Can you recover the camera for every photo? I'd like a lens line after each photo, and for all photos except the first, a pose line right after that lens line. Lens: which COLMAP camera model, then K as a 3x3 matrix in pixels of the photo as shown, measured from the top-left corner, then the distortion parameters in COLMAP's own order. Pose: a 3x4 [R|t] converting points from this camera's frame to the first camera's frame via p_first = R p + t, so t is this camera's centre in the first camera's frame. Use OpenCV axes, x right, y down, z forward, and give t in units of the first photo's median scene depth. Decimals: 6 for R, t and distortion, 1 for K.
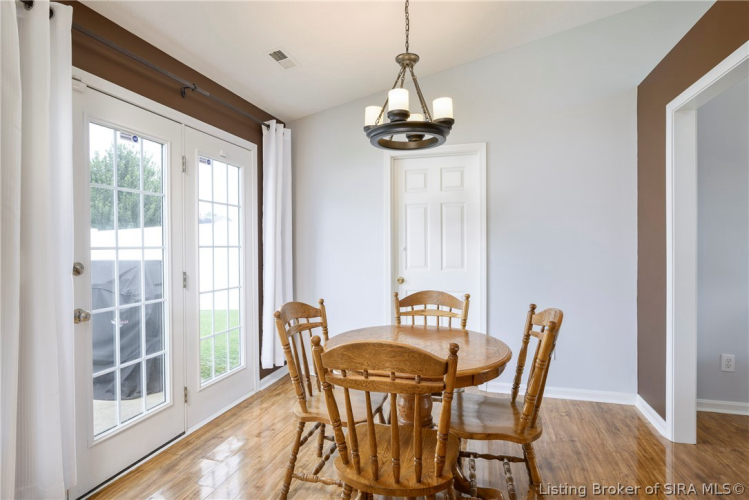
lens RADIAL K [[397.9, 0, 372.8], [0, 397.9, 246.6], [0, 0, 1]] dist [-0.004884, -0.002148]
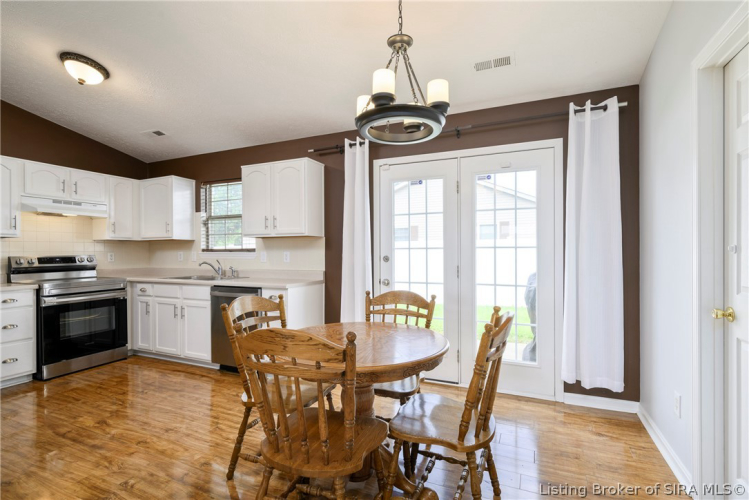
lens RADIAL K [[347.0, 0, 375.4], [0, 347.0, 254.8], [0, 0, 1]] dist [-0.014010, -0.000193]
pose [[-0.133339, 0.011740, -0.991001, 0.820137], [-0.001005, 0.999928, 0.011981, 0.012441], [0.991070, 0.002593, -0.133318, 0.971195]]
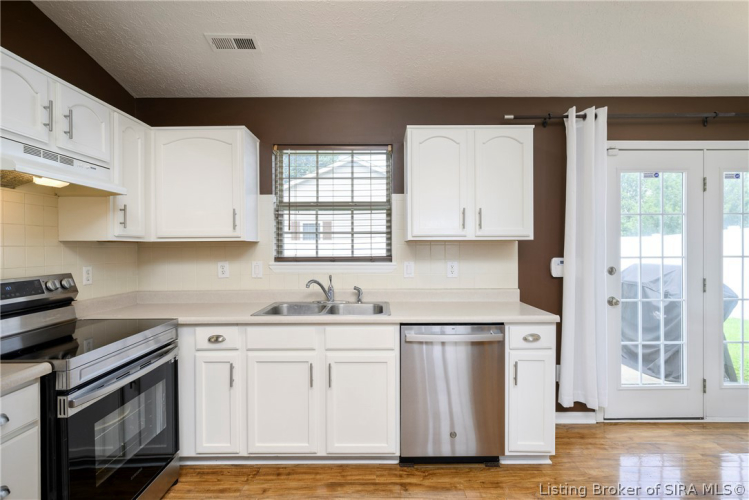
lens RADIAL K [[365.3, 0, 372.9], [0, 365.3, 250.5], [0, 0, 1]] dist [-0.002058, -0.003547]
pose [[0.267476, 0.009667, -0.963516, 0.306997], [-0.002036, 0.999953, 0.009468, -0.028072], [0.963562, -0.000571, 0.267483, -0.222196]]
